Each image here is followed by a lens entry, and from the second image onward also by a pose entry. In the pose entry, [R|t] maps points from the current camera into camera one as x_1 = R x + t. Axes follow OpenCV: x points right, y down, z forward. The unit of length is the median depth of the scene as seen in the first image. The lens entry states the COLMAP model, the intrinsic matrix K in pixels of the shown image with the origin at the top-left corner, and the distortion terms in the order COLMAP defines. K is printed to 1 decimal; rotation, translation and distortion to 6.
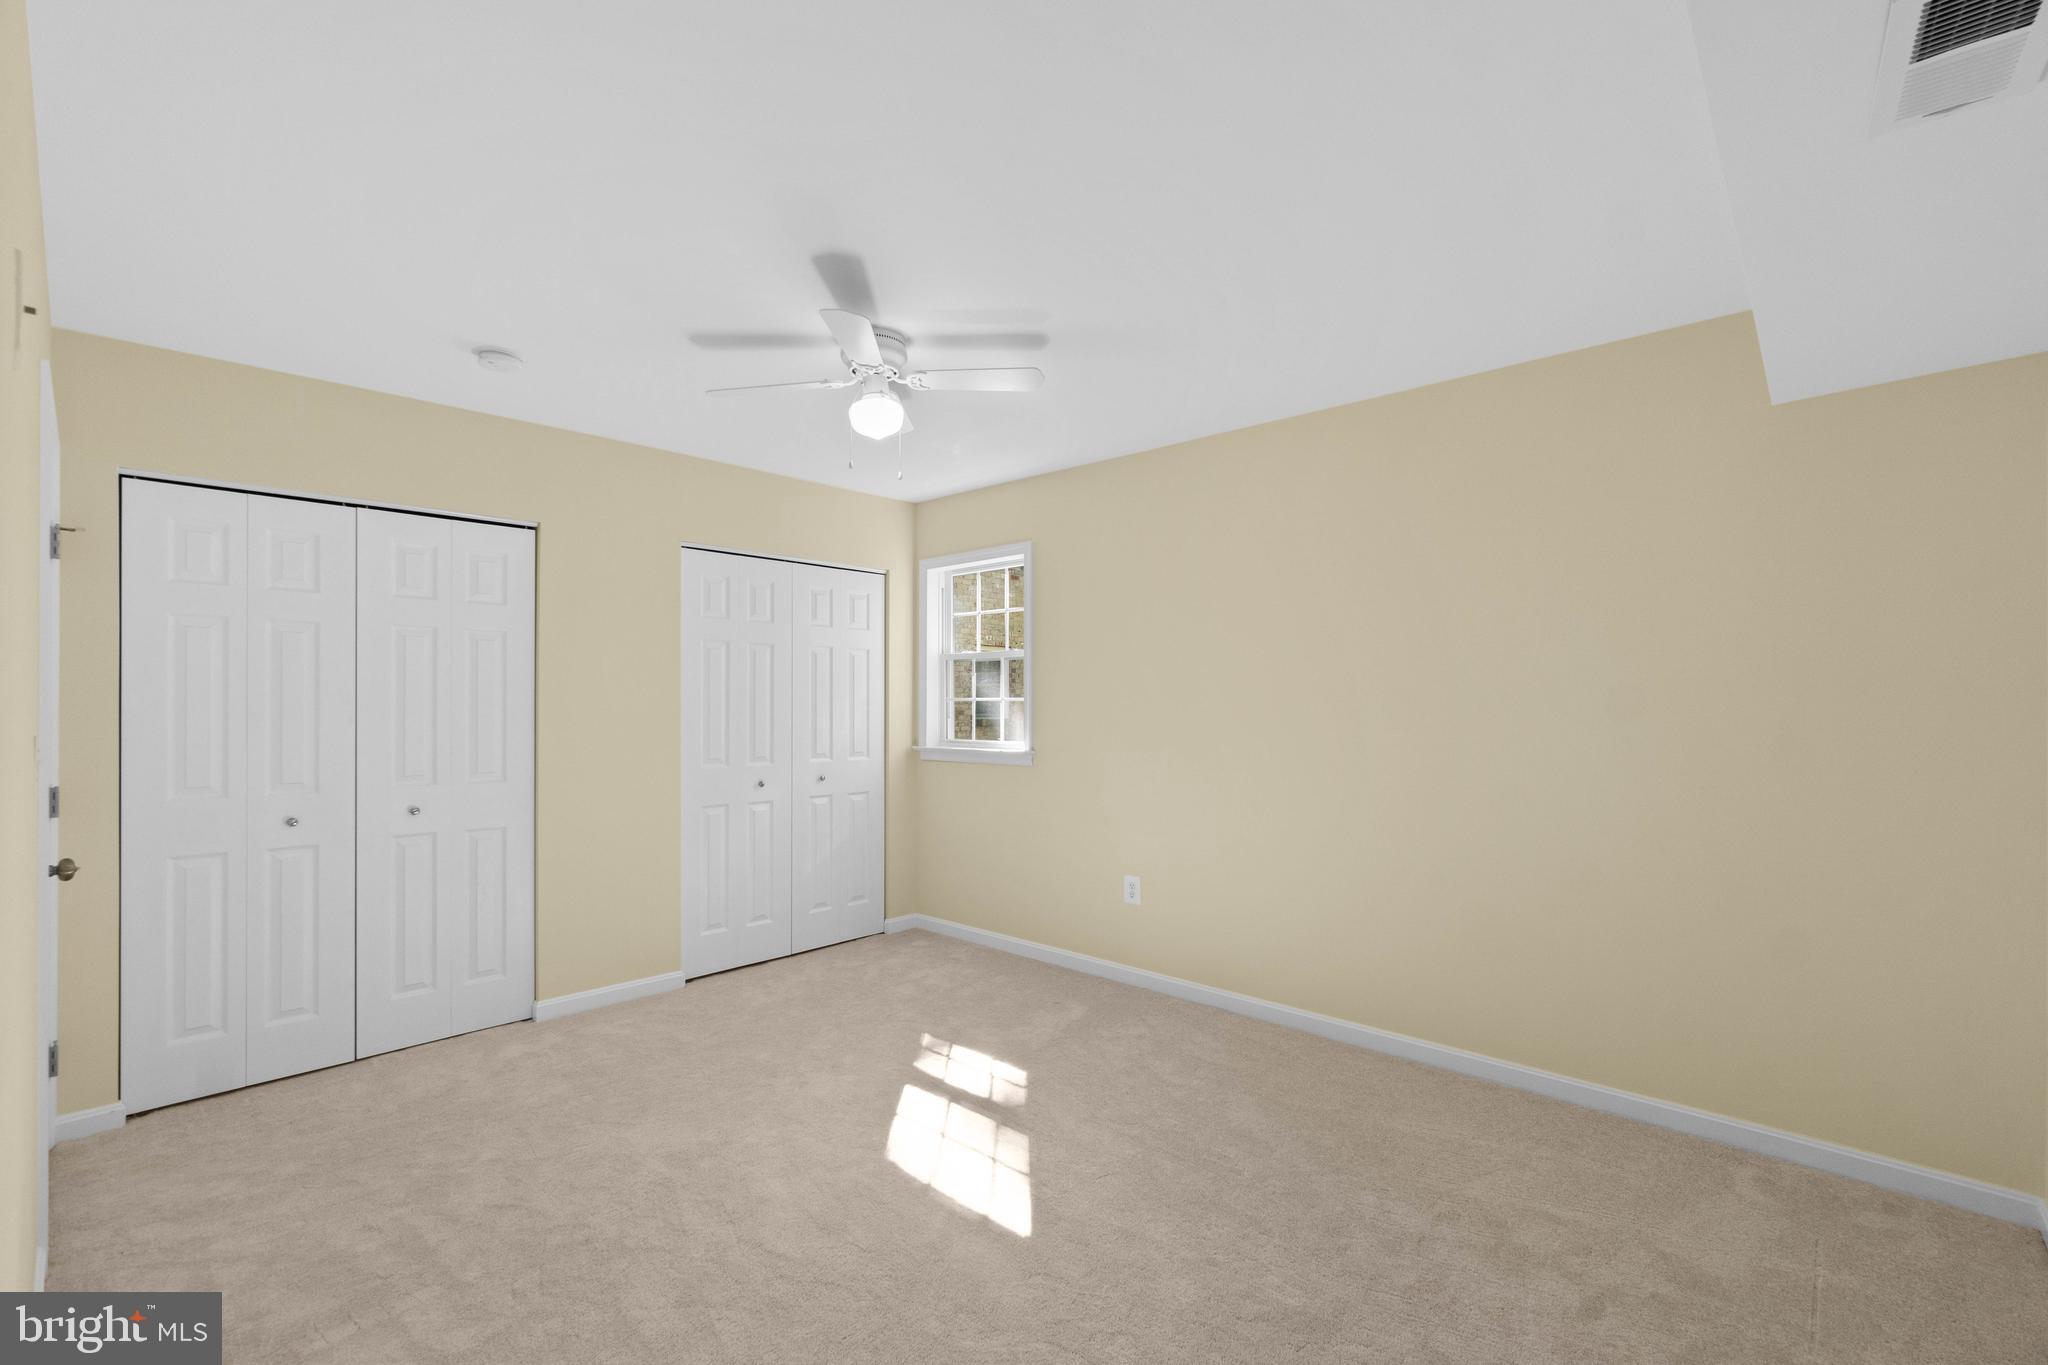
lens RADIAL K [[881.5, 0, 1019.0], [0, 881.5, 688.8], [0, 0, 1]] dist [-0.003937, -0.000092]
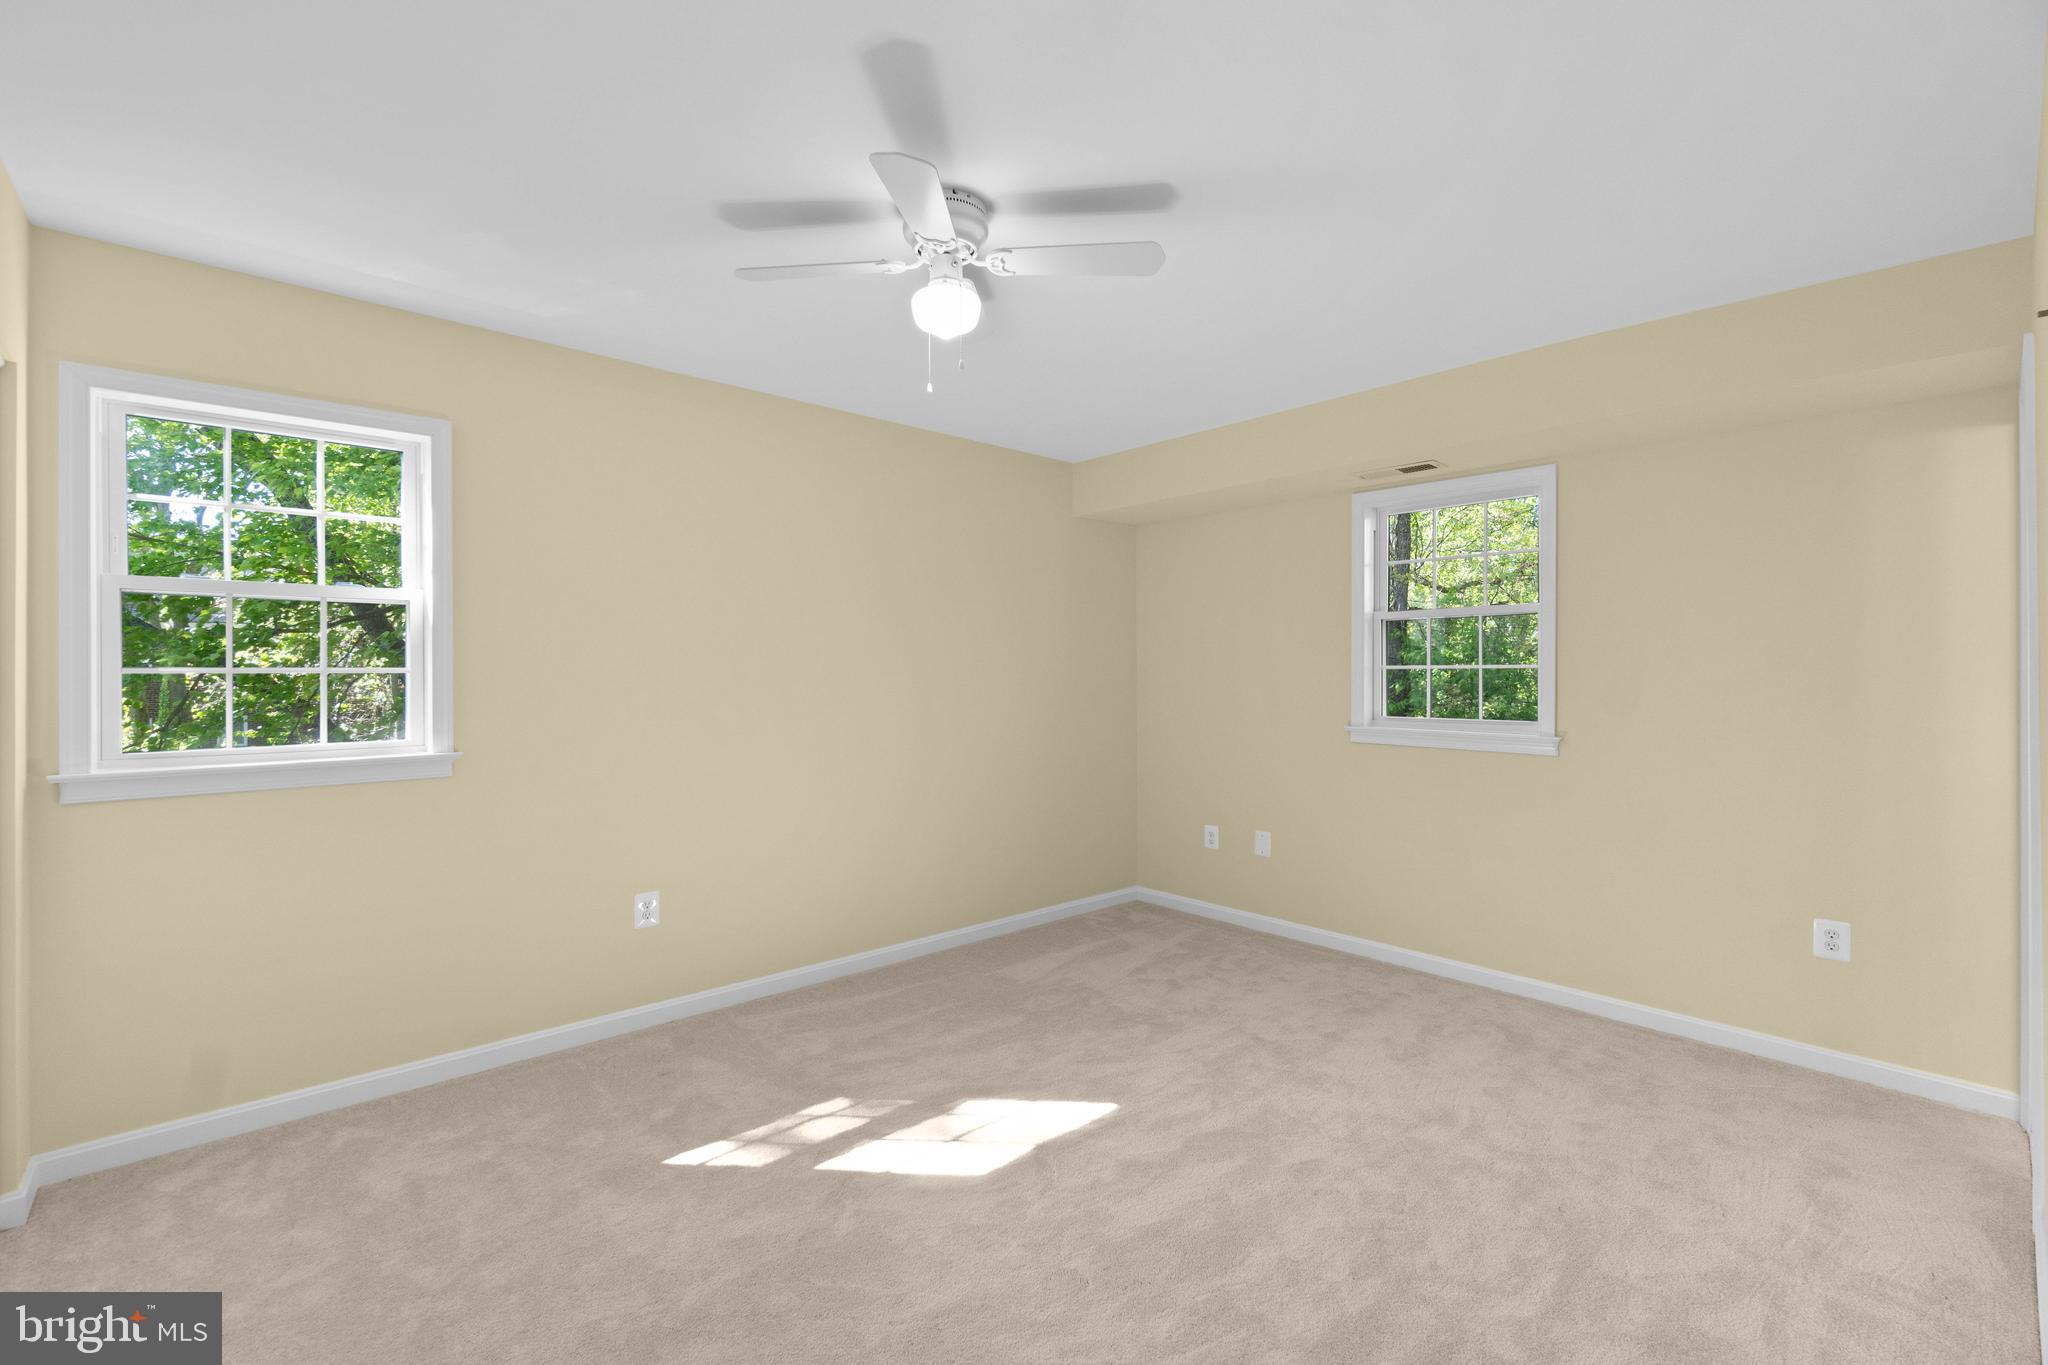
lens RADIAL K [[877.4, 0, 1006.2], [0, 877.4, 673.7], [0, 0, 1]] dist [-0.001593, 0.000271]
pose [[0.101881, 0.002617, 0.994793, -0.618929], [-0.010819, 0.999940, -0.001523, 0.011577], [-0.994738, -0.010608, 0.101904, 0.583838]]
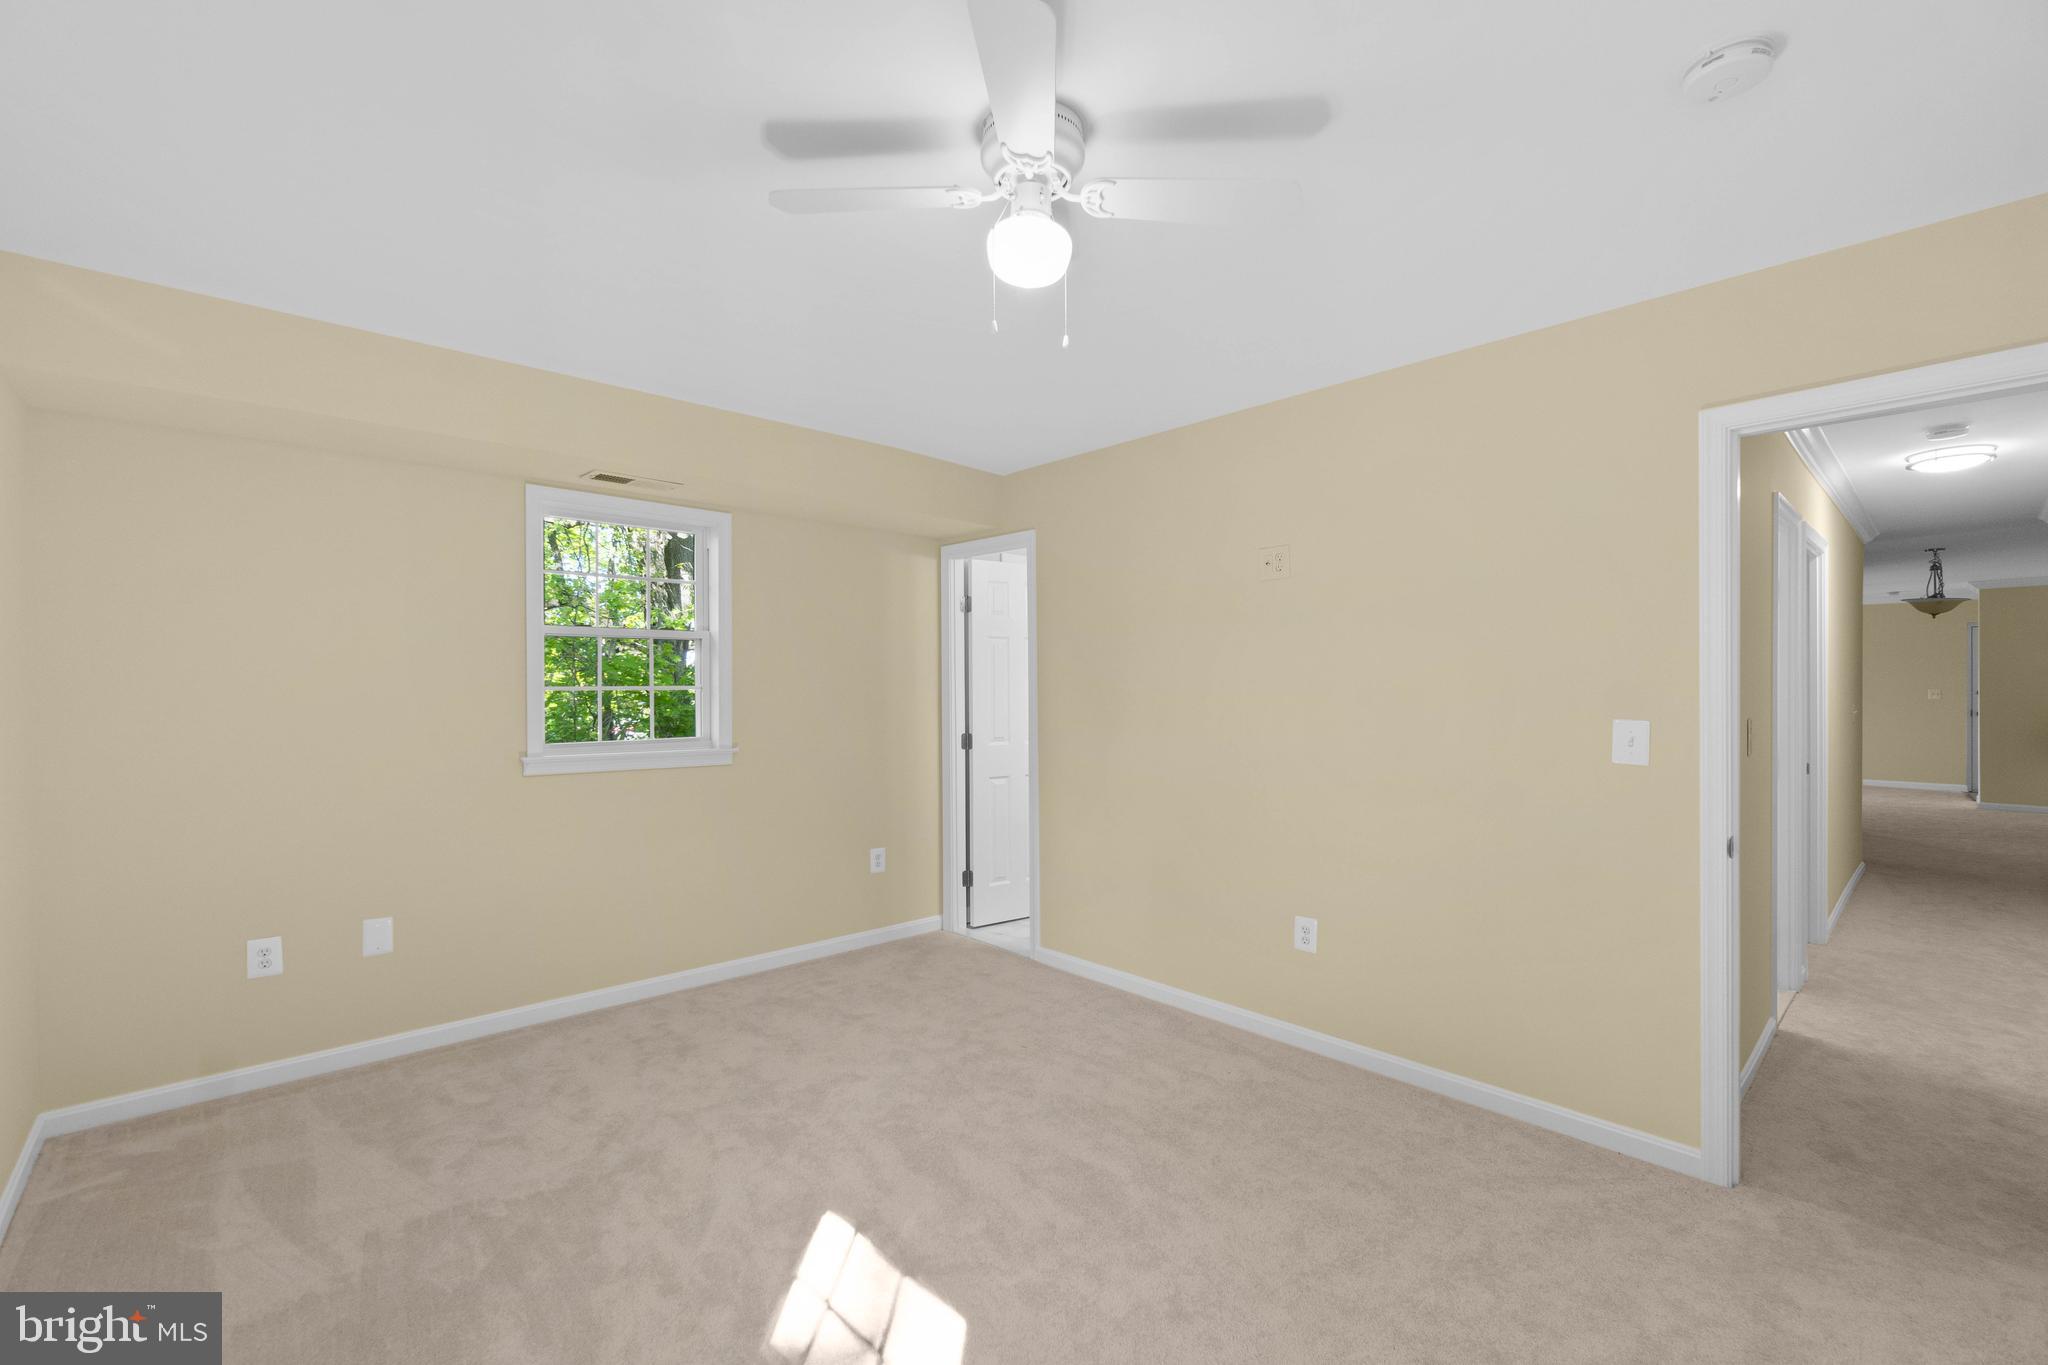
lens RADIAL K [[881.5, 0, 1019.0], [0, 881.5, 688.8], [0, 0, 1]] dist [-0.003937, -0.000092]
pose [[-0.997088, 0.007678, 0.075874, -0.128795], [0.006438, 0.999842, -0.016570, 0.017216], [-0.075990, -0.016033, -0.996980, 1.096908]]
